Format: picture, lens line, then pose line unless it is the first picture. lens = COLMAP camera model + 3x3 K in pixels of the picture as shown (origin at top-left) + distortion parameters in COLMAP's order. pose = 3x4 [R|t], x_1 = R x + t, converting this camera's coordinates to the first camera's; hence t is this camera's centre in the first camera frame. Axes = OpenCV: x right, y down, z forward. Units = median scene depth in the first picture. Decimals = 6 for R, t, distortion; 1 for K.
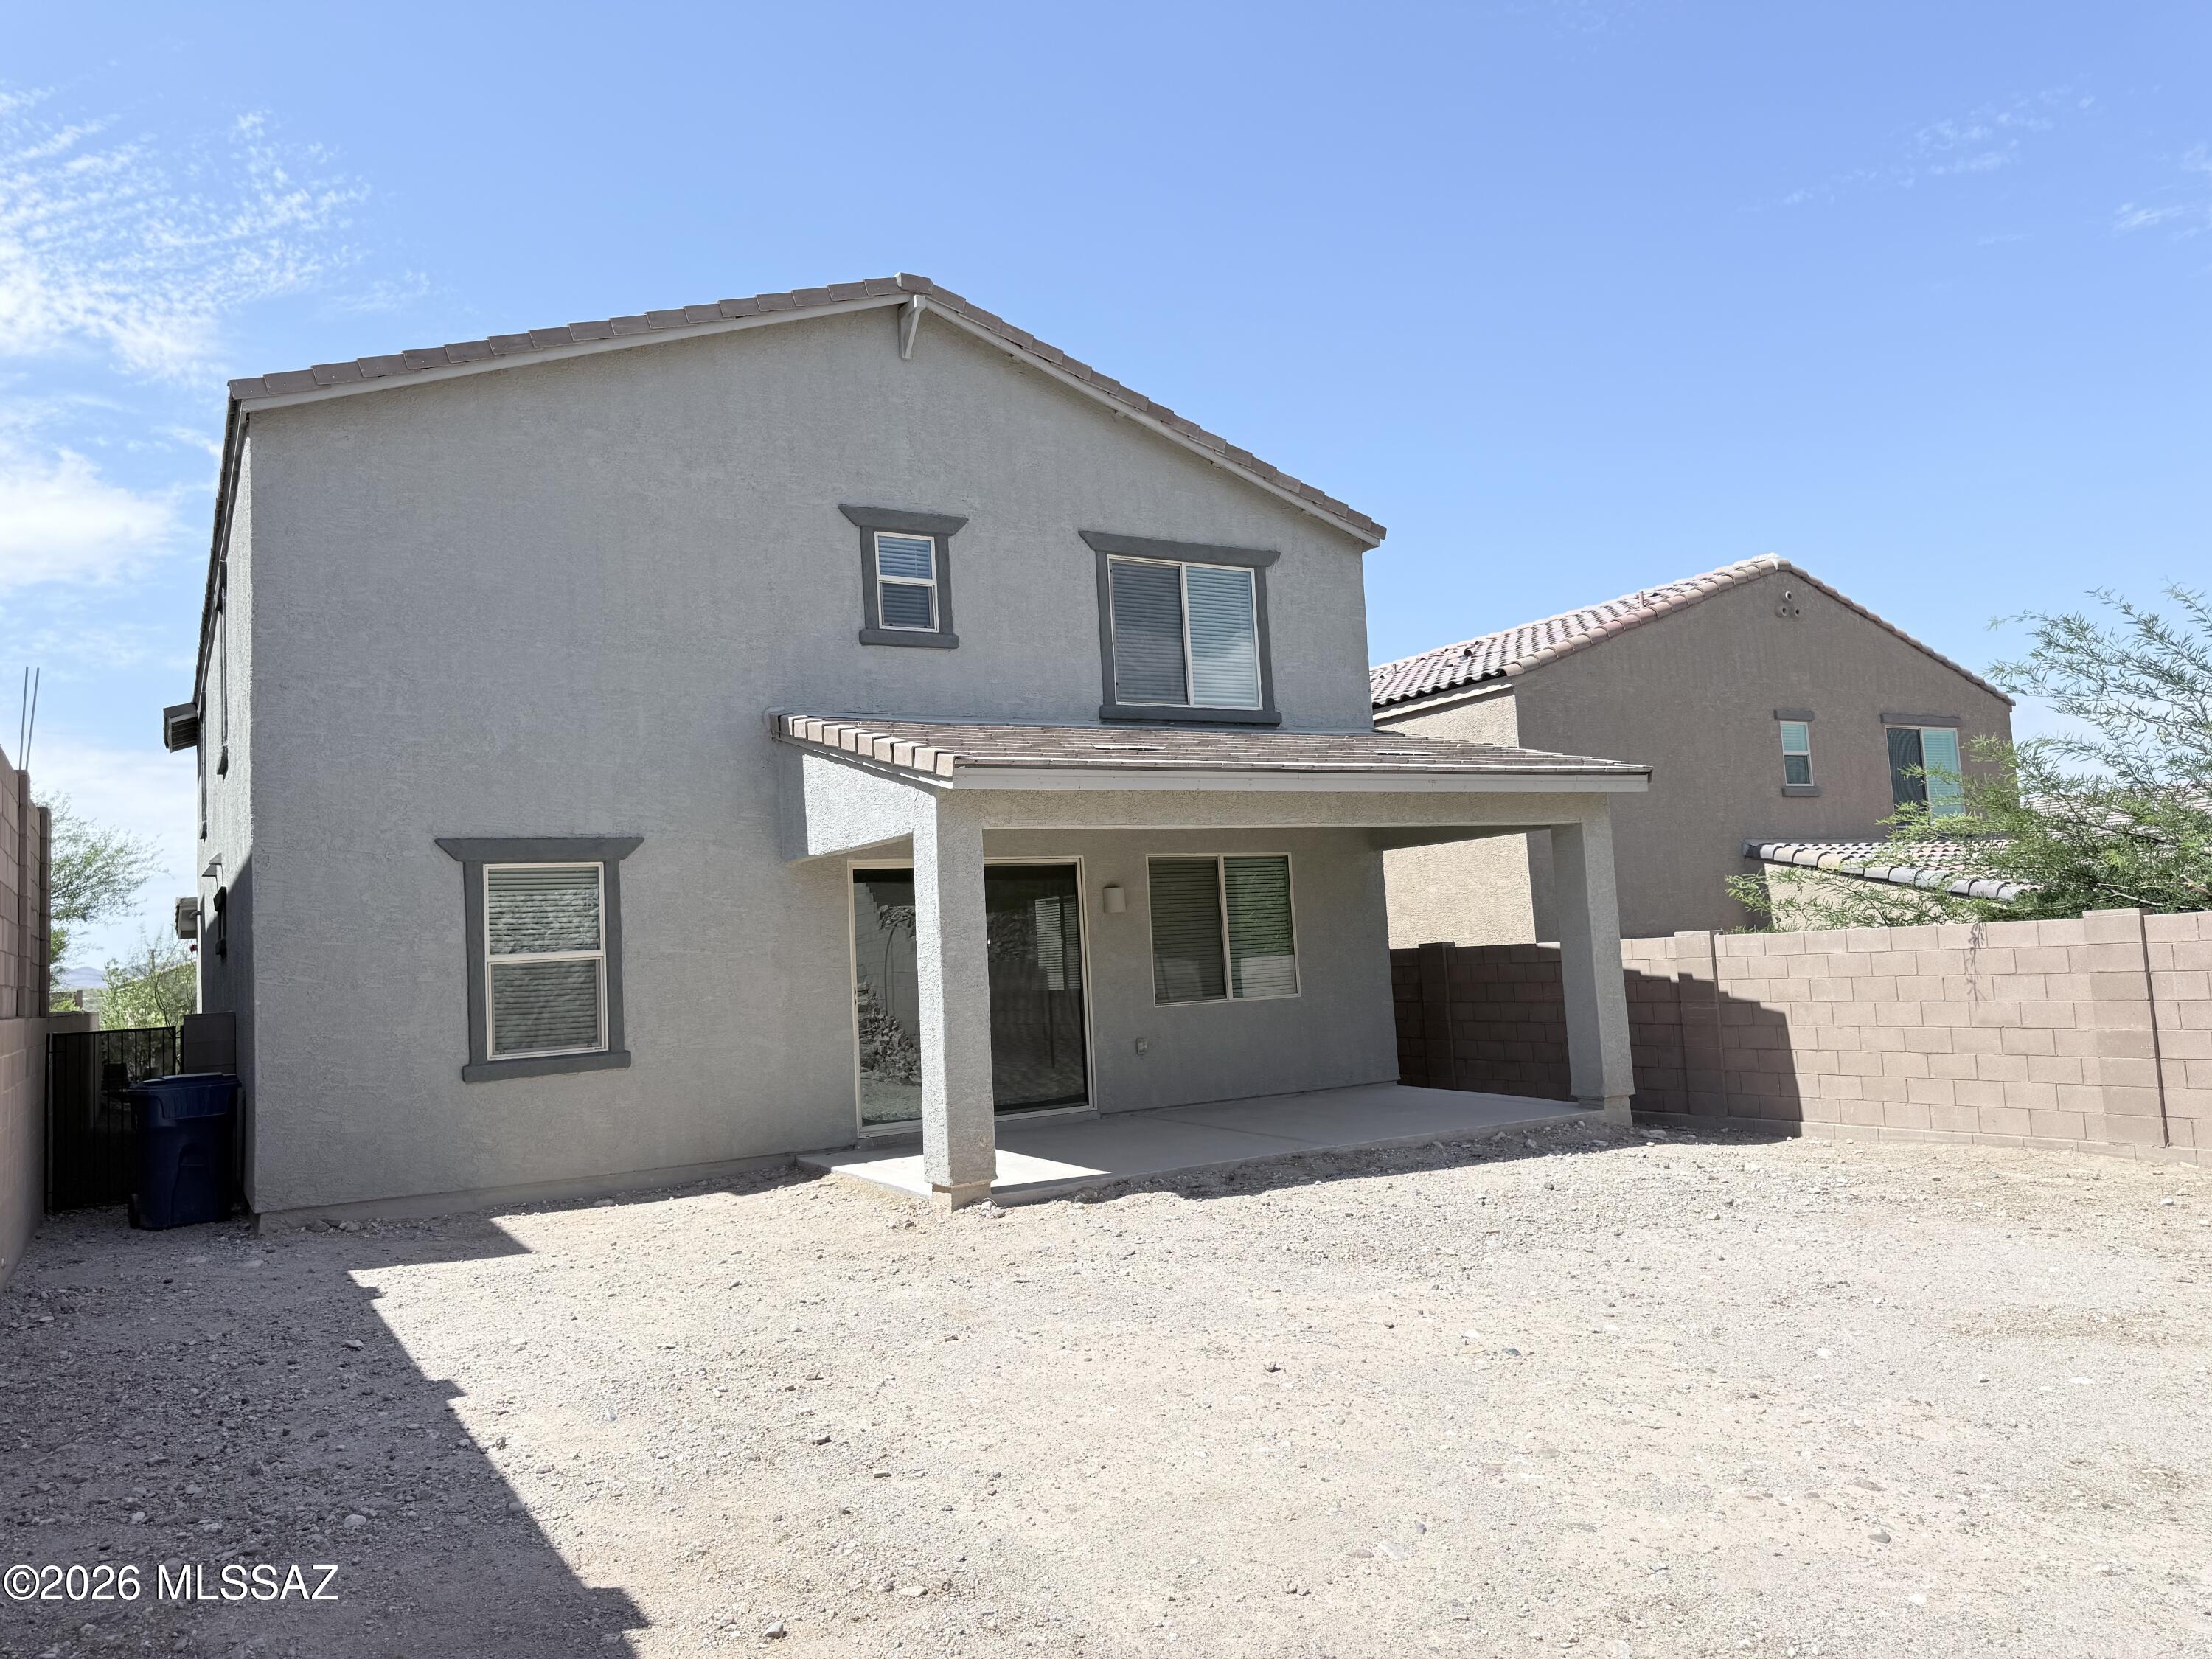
lens RADIAL K [[1568.2, 0, 1106.0], [0, 1568.2, 829.5], [0, 0, 1]] dist [0.159198, -0.269758]
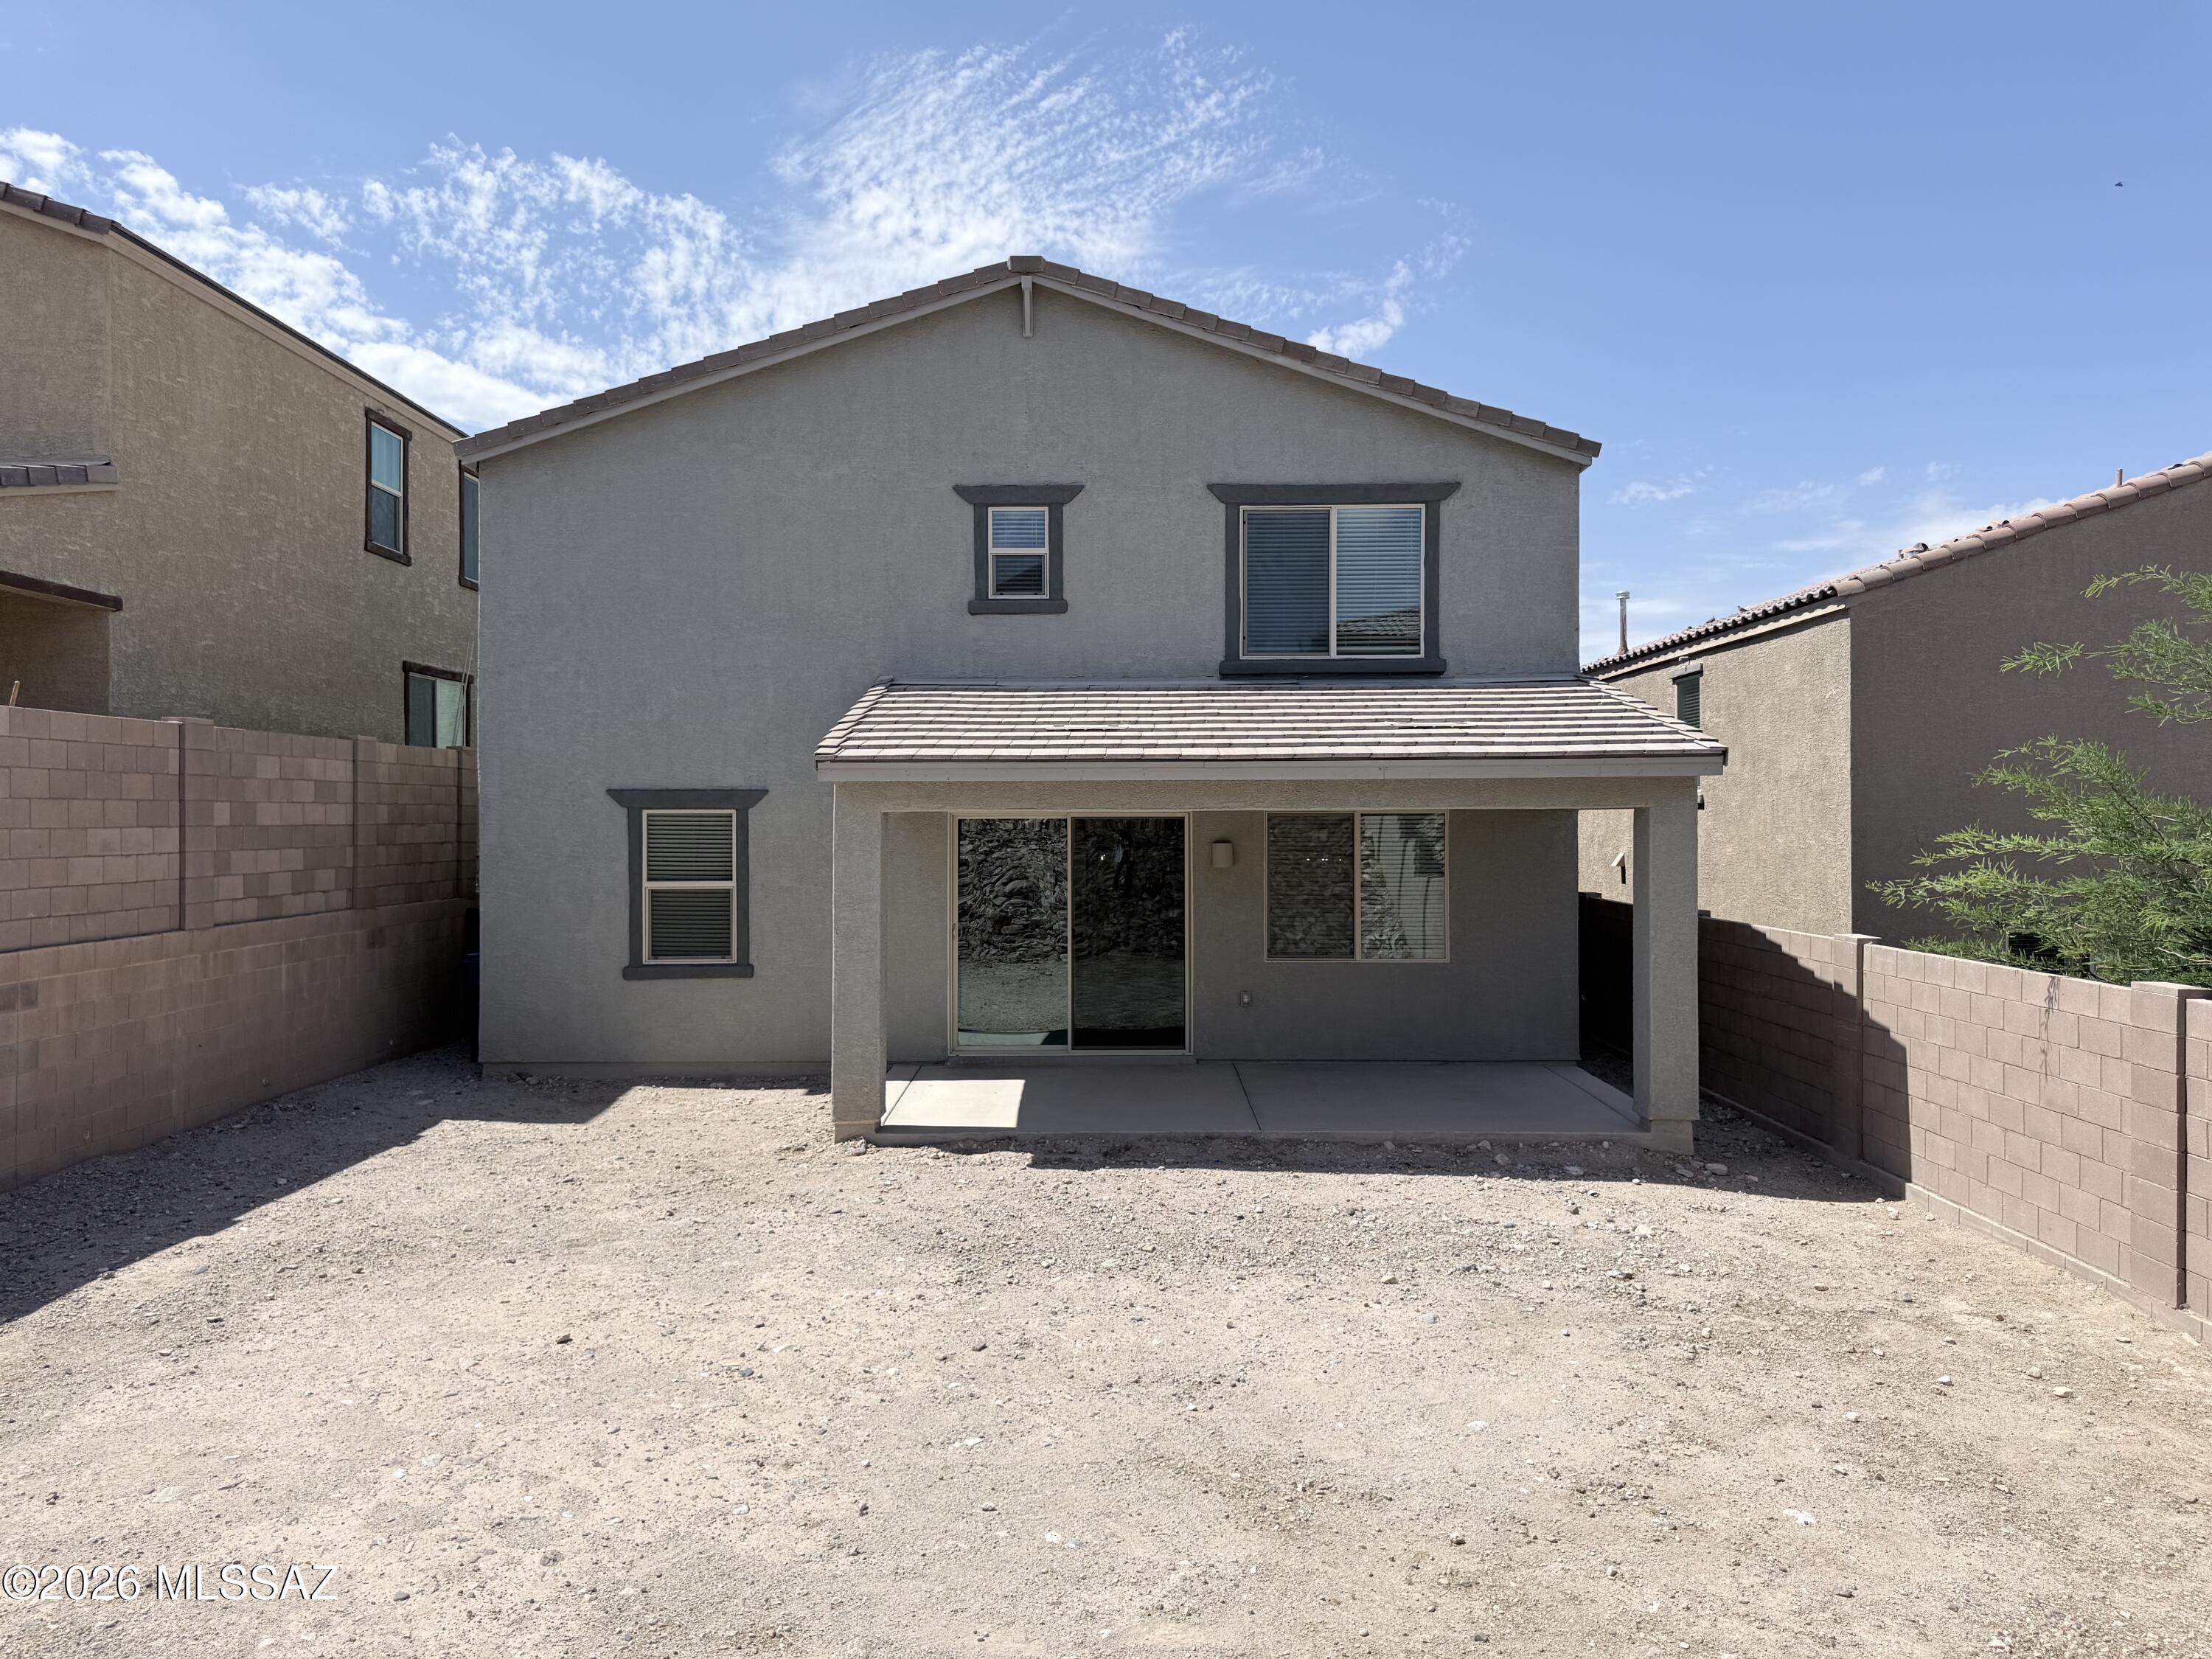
lens RADIAL K [[1568.2, 0, 1106.0], [0, 1568.2, 829.5], [0, 0, 1]] dist [0.159198, -0.269758]
pose [[0.857269, 0.056504, -0.511759, 0.495600], [-0.004207, 0.994695, 0.102779, -0.081507], [0.514852, -0.085956, 0.852959, 0.100573]]
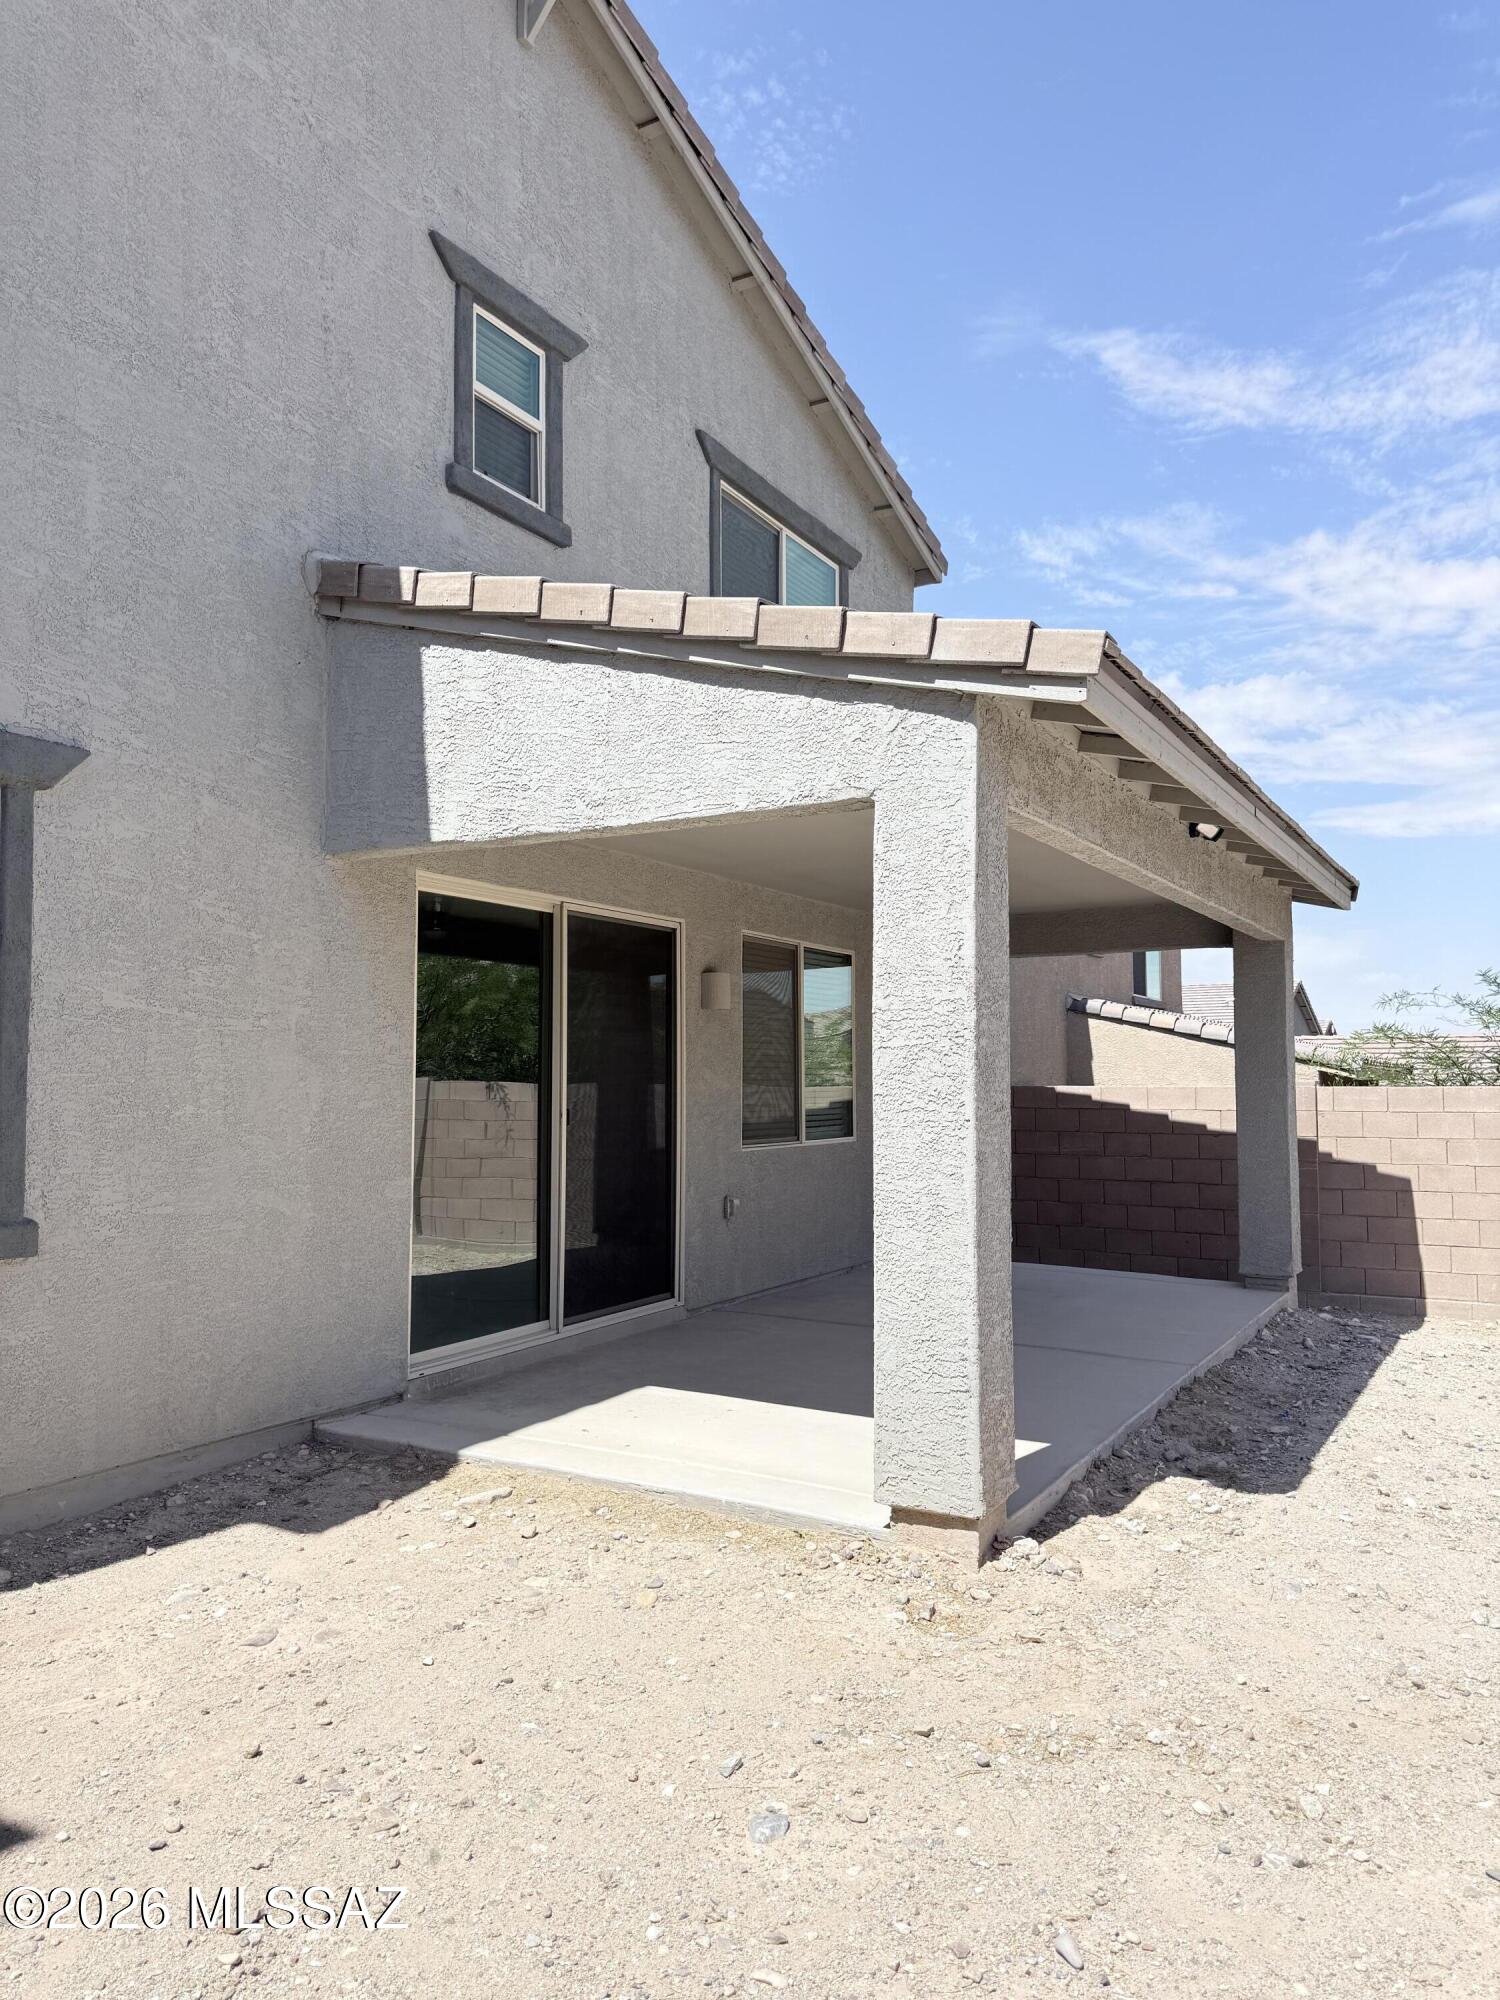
lens RADIAL K [[1417.9, 0, 777.1], [0, 1417.9, 998.5], [0, 0, 1]] dist [0.159198, -0.269758]
pose [[0.863464, 0.080766, 0.497903, -0.294664], [-0.083212, 0.996381, -0.017319, 0.060966], [-0.497500, -0.026478, 0.867060, 0.495170]]
